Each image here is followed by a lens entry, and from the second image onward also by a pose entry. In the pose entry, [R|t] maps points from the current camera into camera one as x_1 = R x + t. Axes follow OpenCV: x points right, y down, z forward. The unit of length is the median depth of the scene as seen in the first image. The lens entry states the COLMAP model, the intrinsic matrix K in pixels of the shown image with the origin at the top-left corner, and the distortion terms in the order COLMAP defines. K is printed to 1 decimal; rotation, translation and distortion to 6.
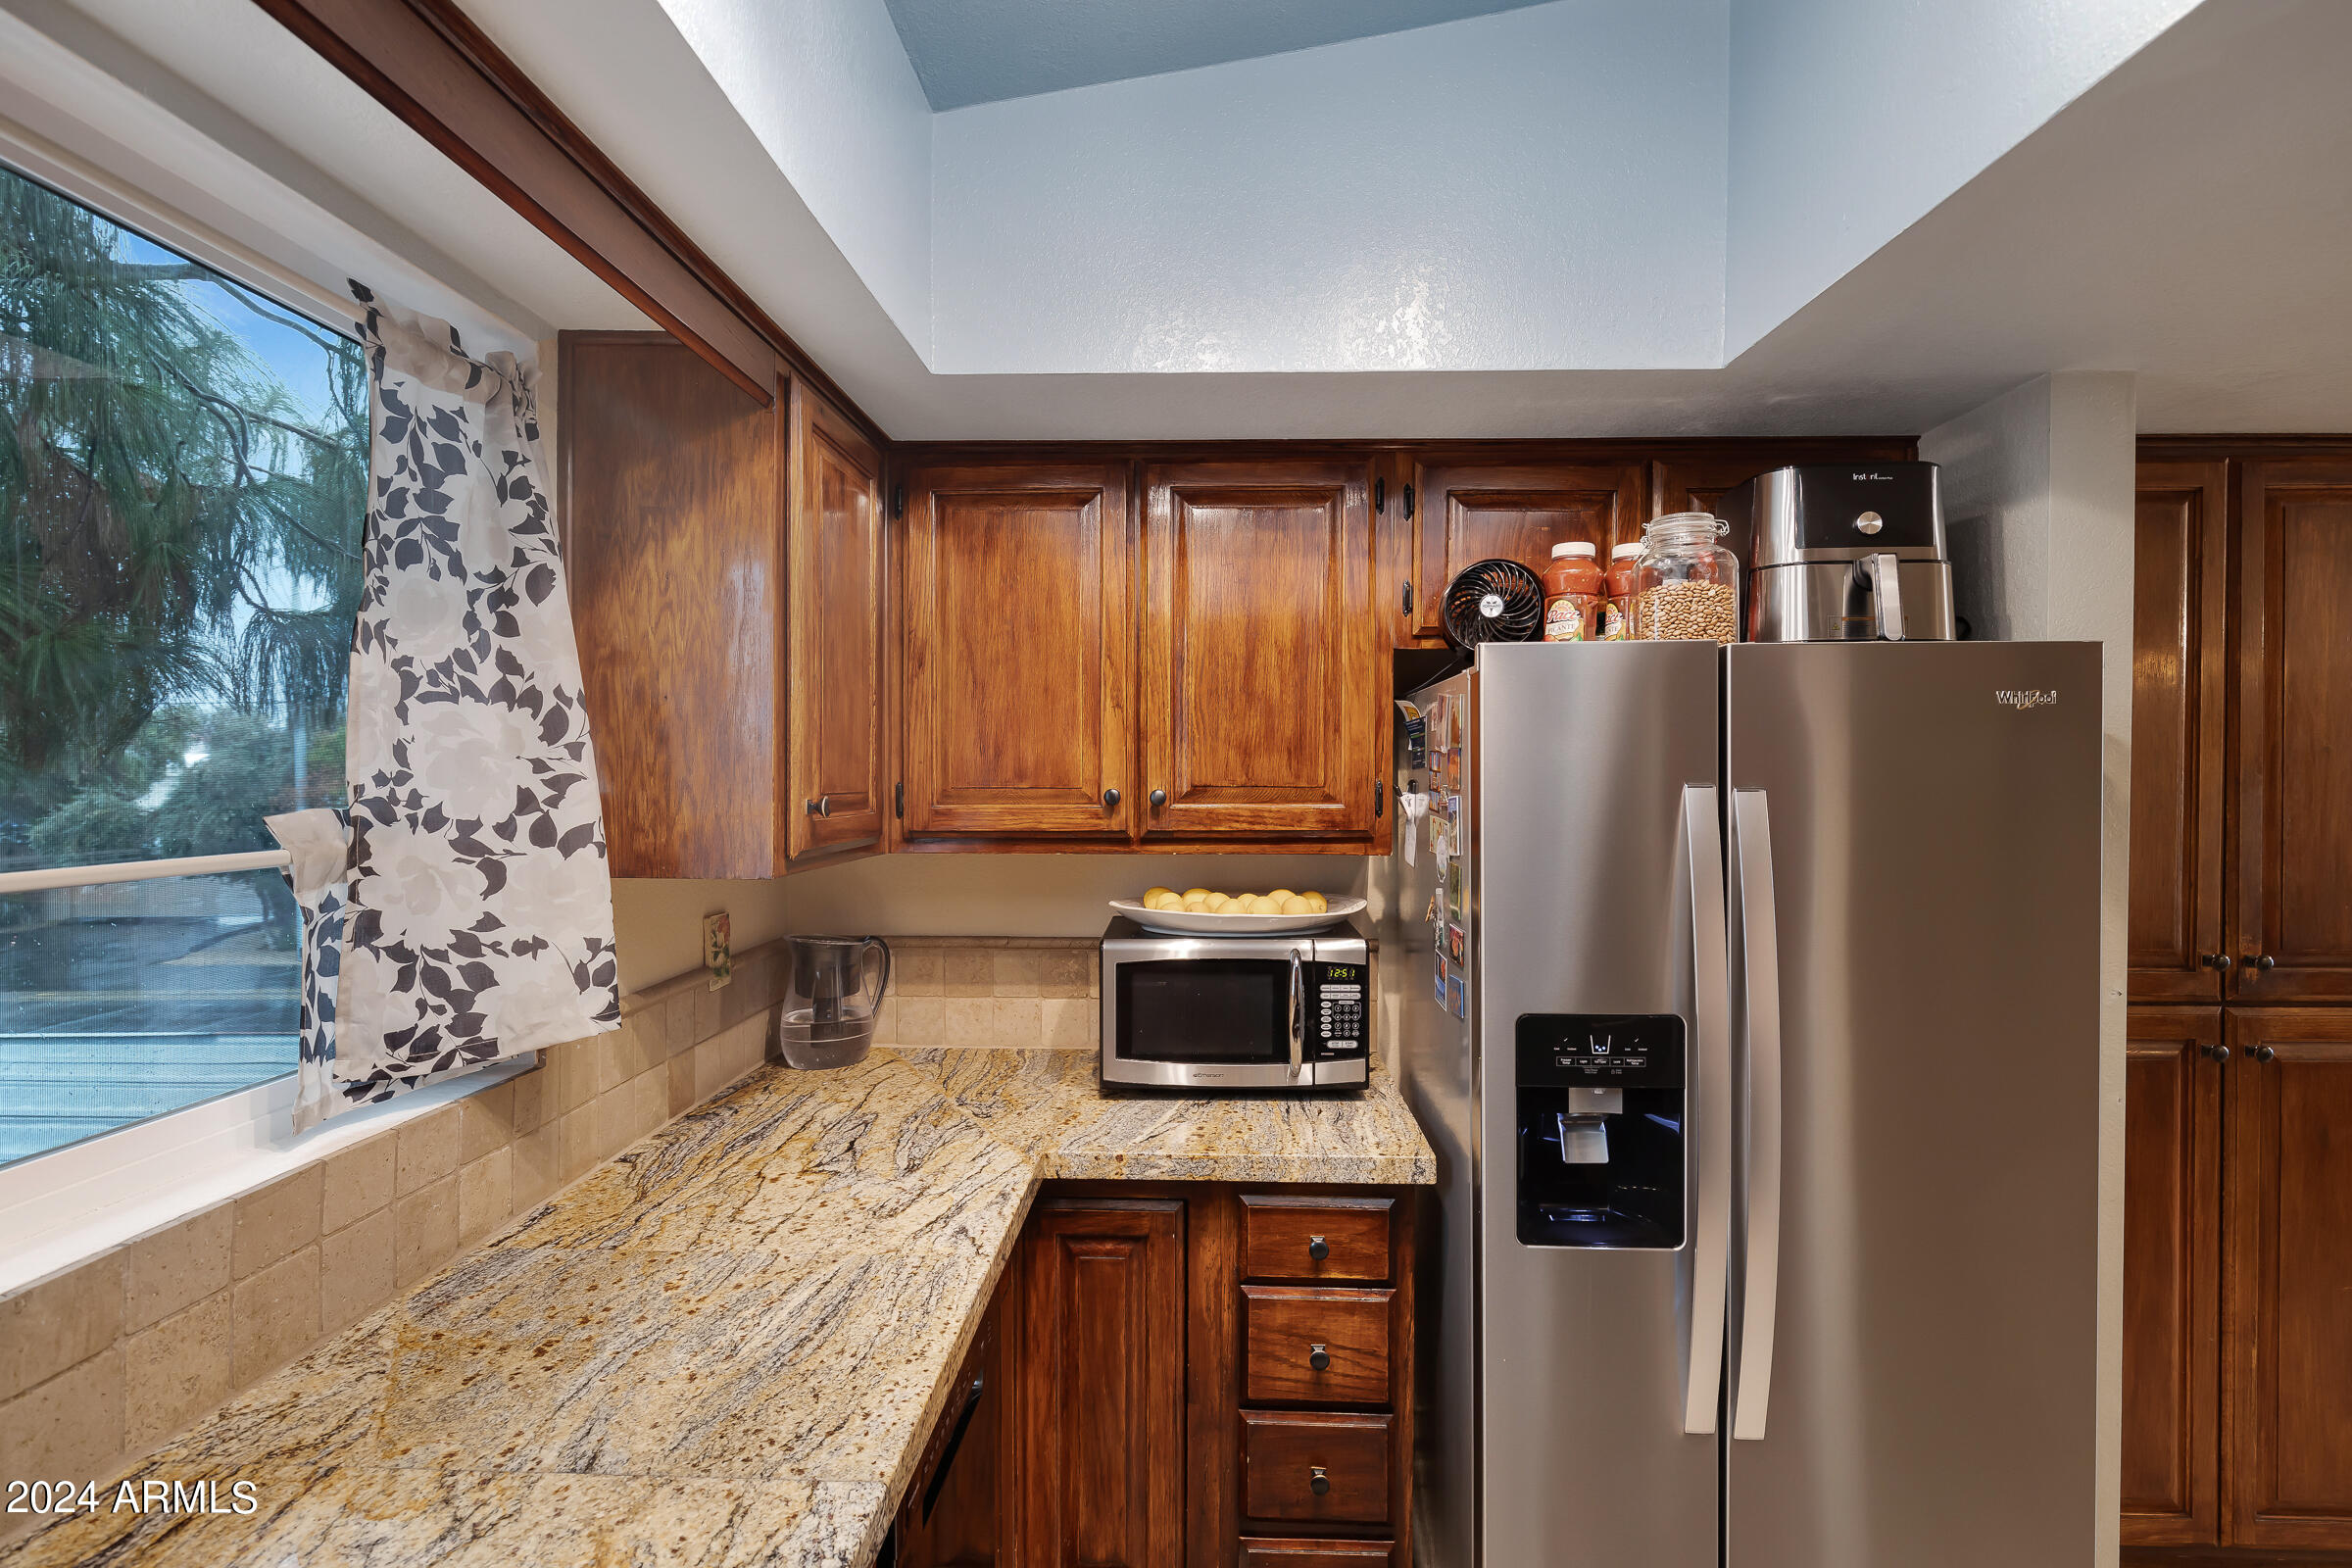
lens RADIAL K [[1132.3, 0, 1166.6], [0, 1132.3, 783.5], [0, 0, 1]] dist [-0.004203, -0.000474]
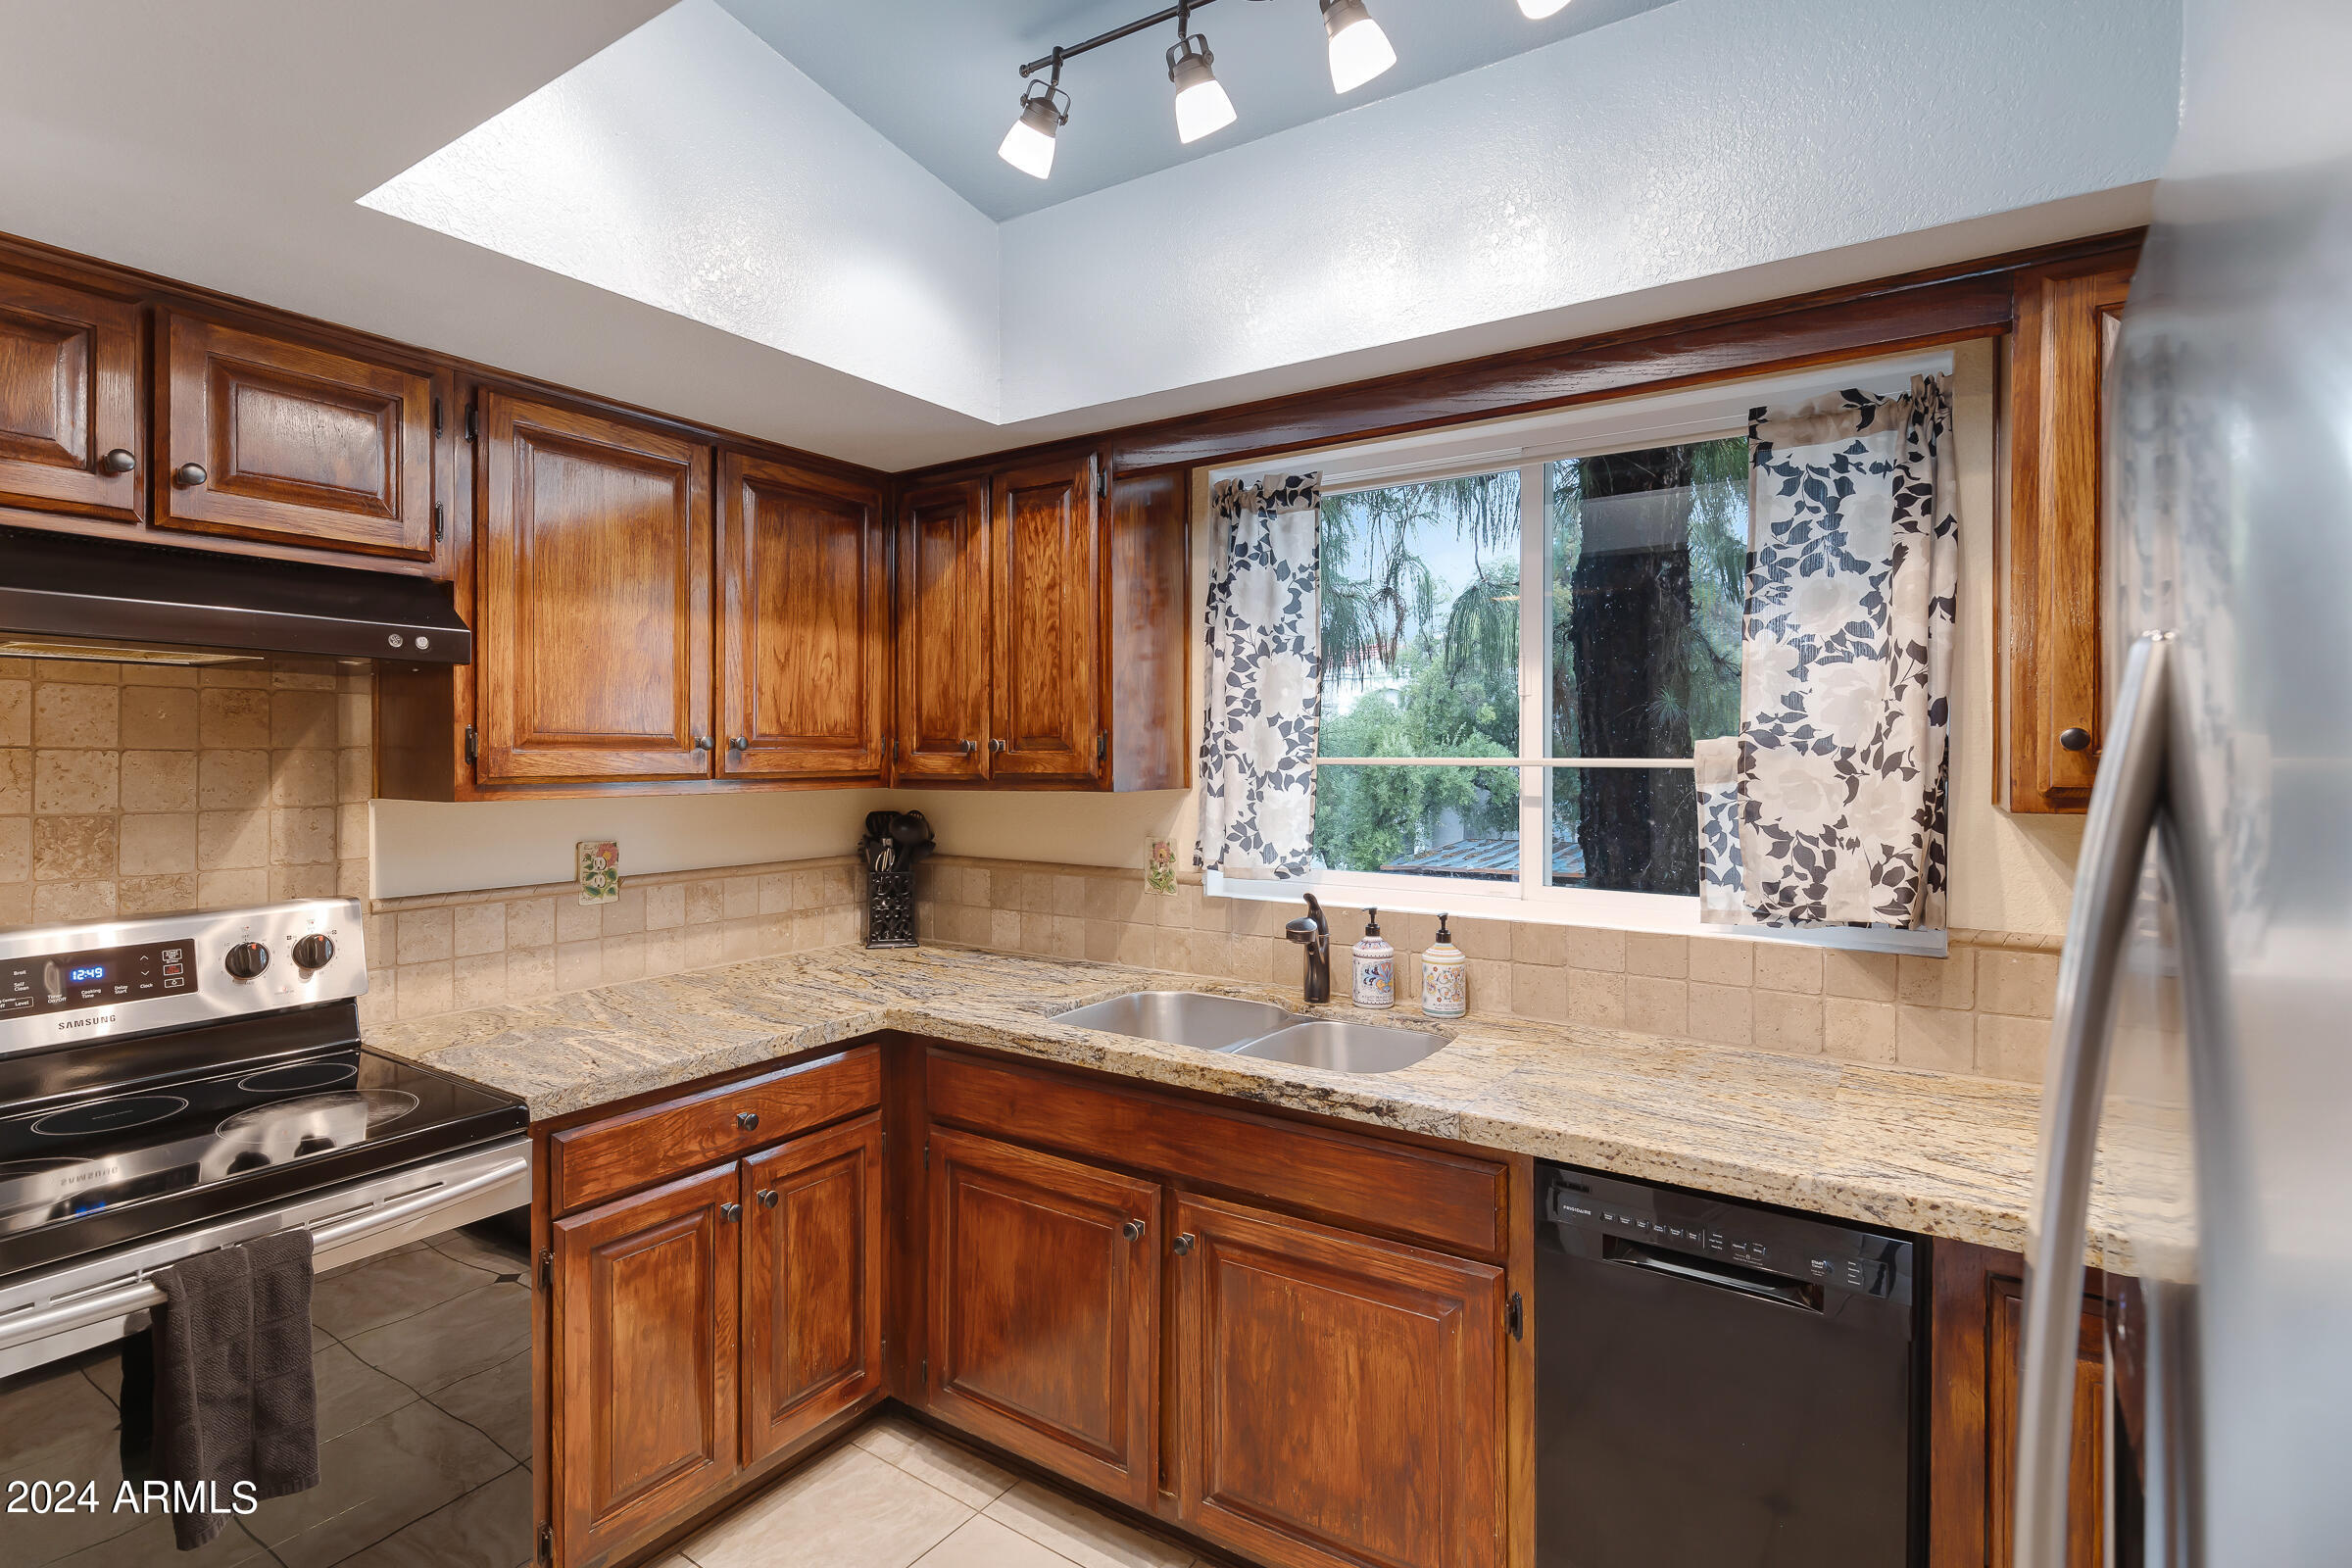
lens RADIAL K [[1104.9, 0, 1153.9], [0, 1104.9, 769.4], [0, 0, 1]] dist [0.008759, 0.000904]
pose [[-0.510151, 0.010794, -0.860017, 0.997771], [-0.013004, 0.999710, 0.020261, 0.044029], [0.859987, 0.021520, -0.509863, 0.999154]]
